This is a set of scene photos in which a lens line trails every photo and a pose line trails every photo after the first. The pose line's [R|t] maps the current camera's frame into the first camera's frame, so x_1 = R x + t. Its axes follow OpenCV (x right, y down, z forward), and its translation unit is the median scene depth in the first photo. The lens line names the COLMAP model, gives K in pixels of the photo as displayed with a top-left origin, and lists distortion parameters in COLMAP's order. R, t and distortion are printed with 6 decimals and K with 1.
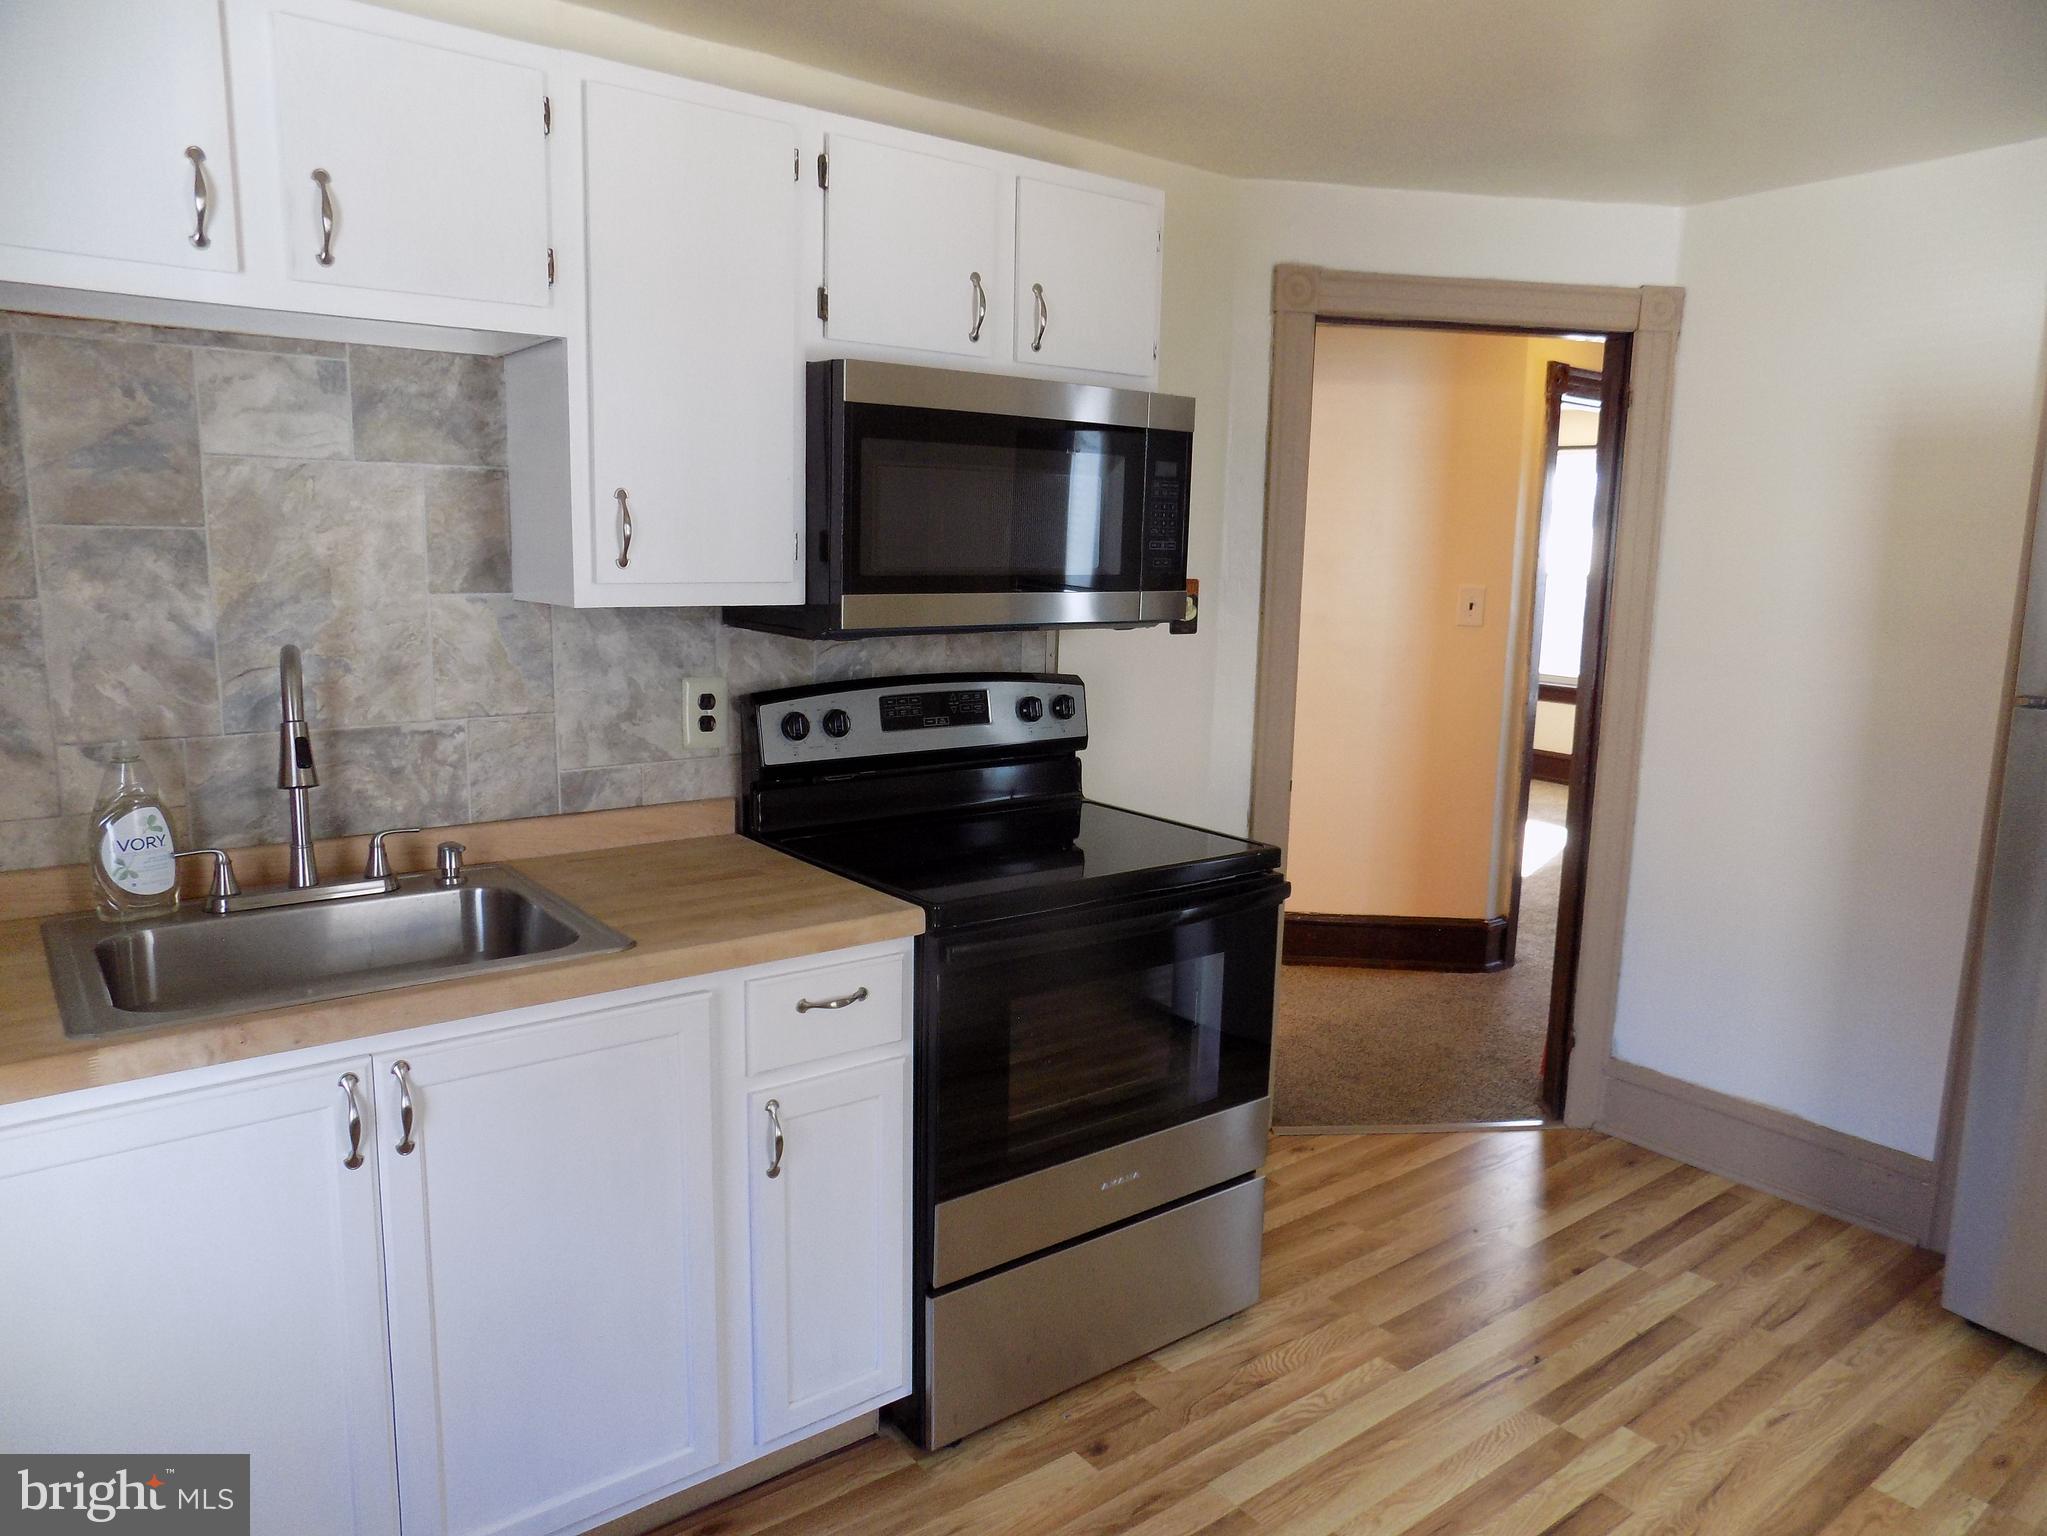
lens RADIAL K [[1390.0, 0, 1011.8], [0, 1390.0, 771.9], [0, 0, 1]] dist [-0.086621, 0.101809]
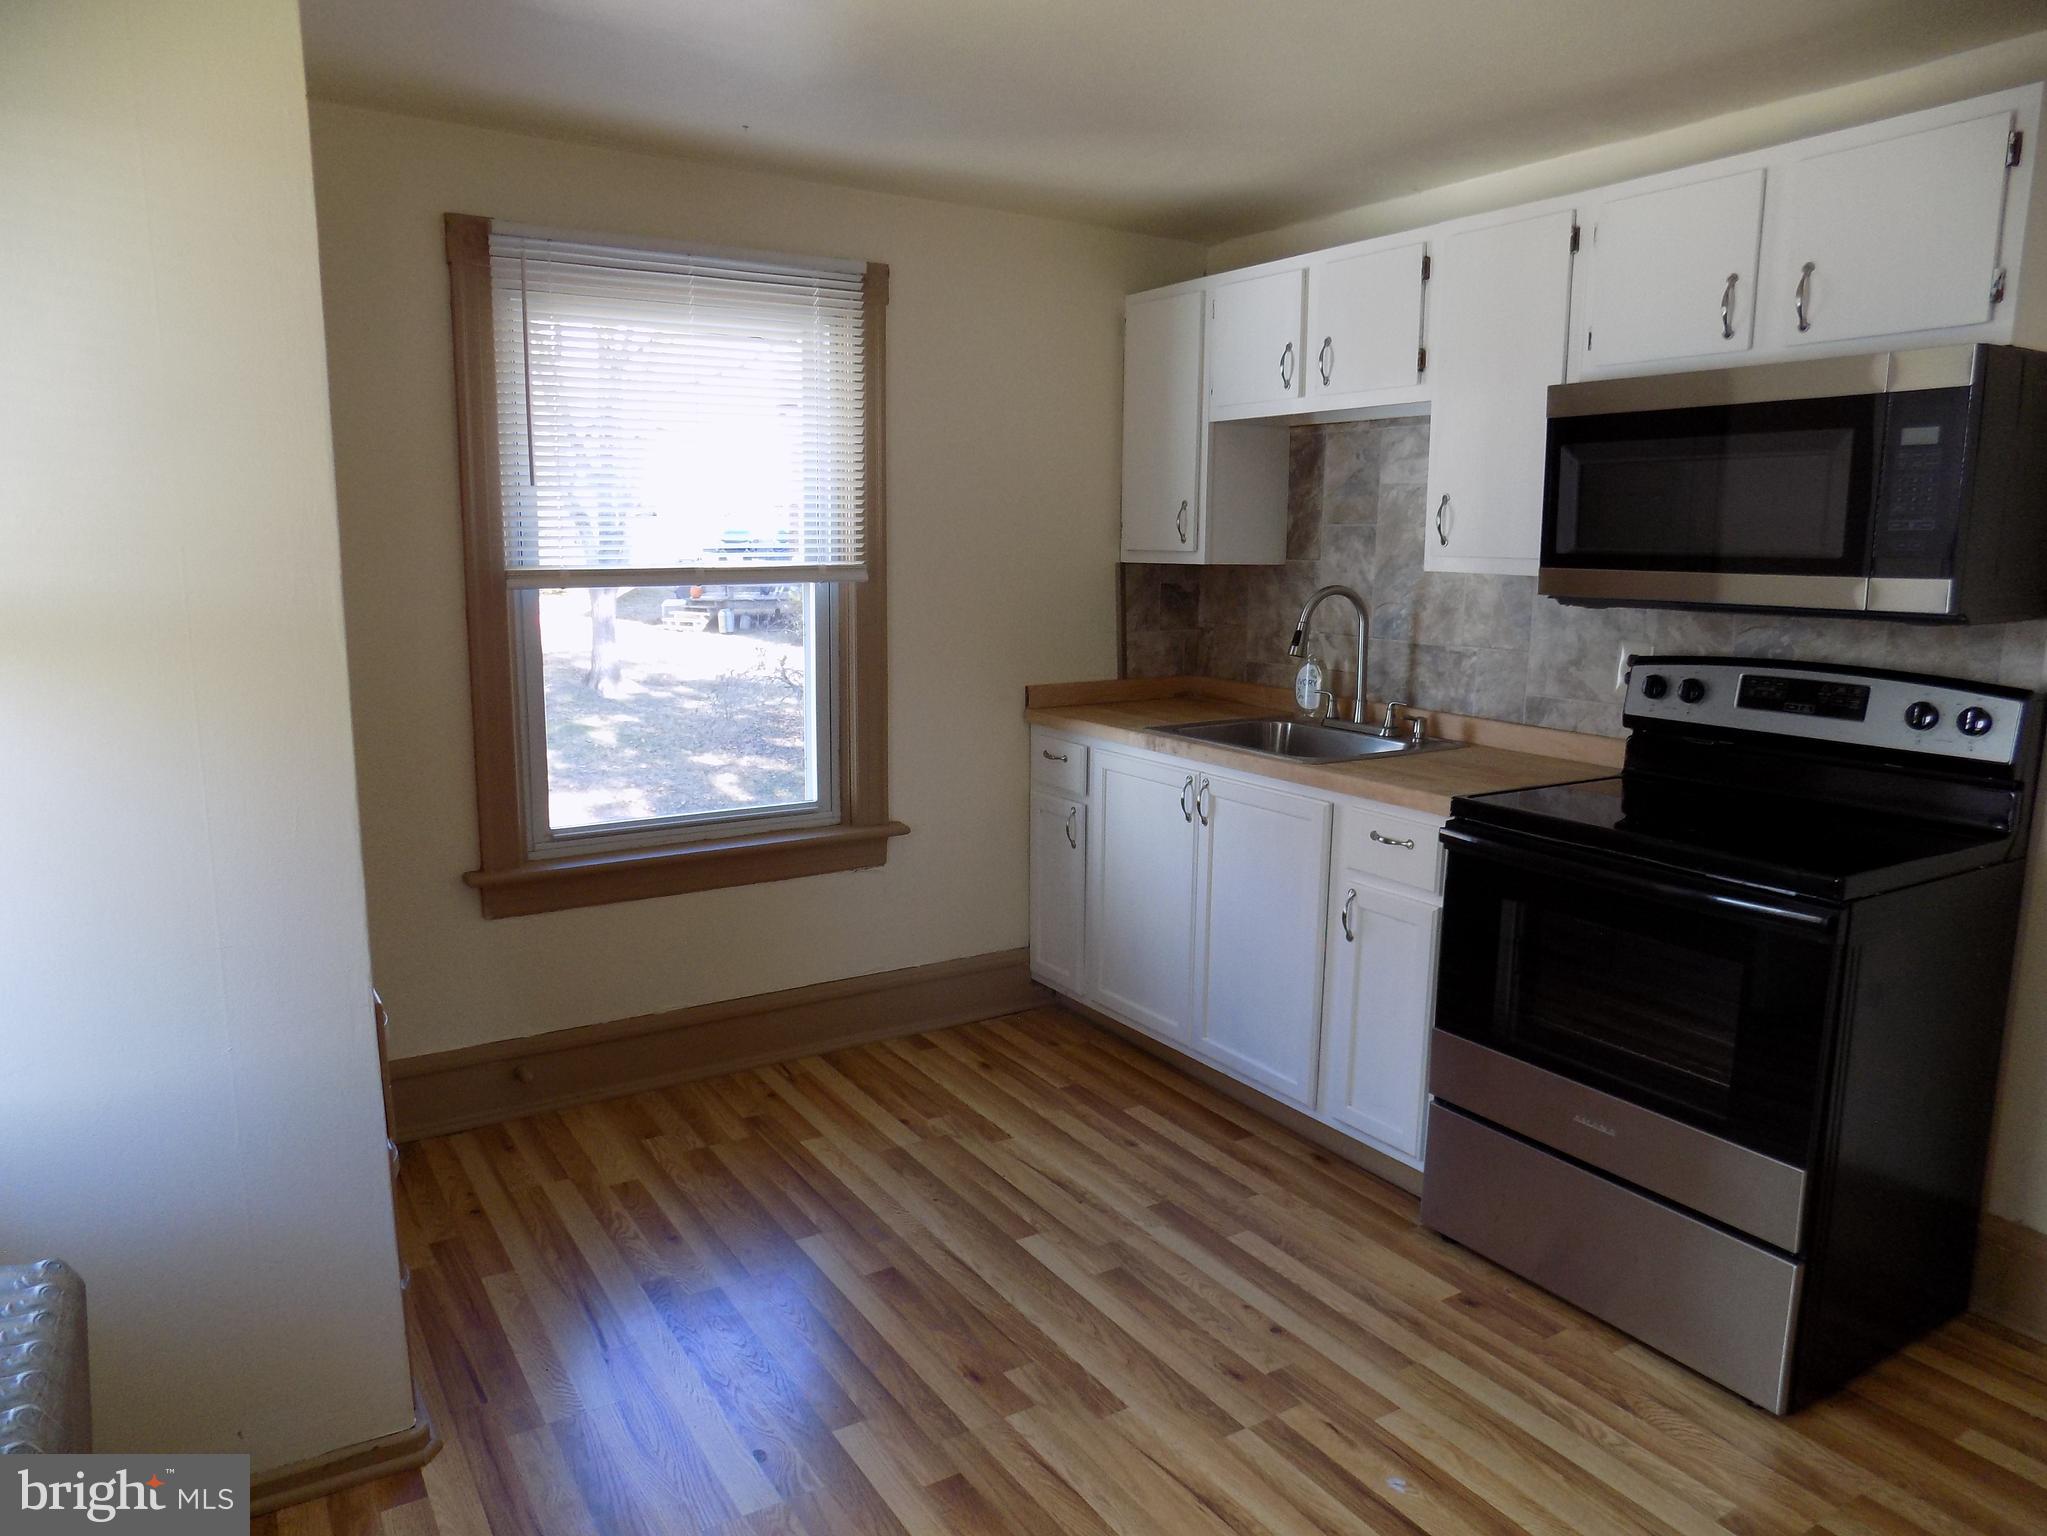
lens RADIAL K [[1390.0, 0, 1011.8], [0, 1390.0, 771.9], [0, 0, 1]] dist [-0.086621, 0.101809]
pose [[-0.094303, 0.149509, -0.984253, 1.176000], [-0.175527, 0.970674, 0.164264, -0.064538], [0.979948, 0.188254, -0.065295, 0.611482]]
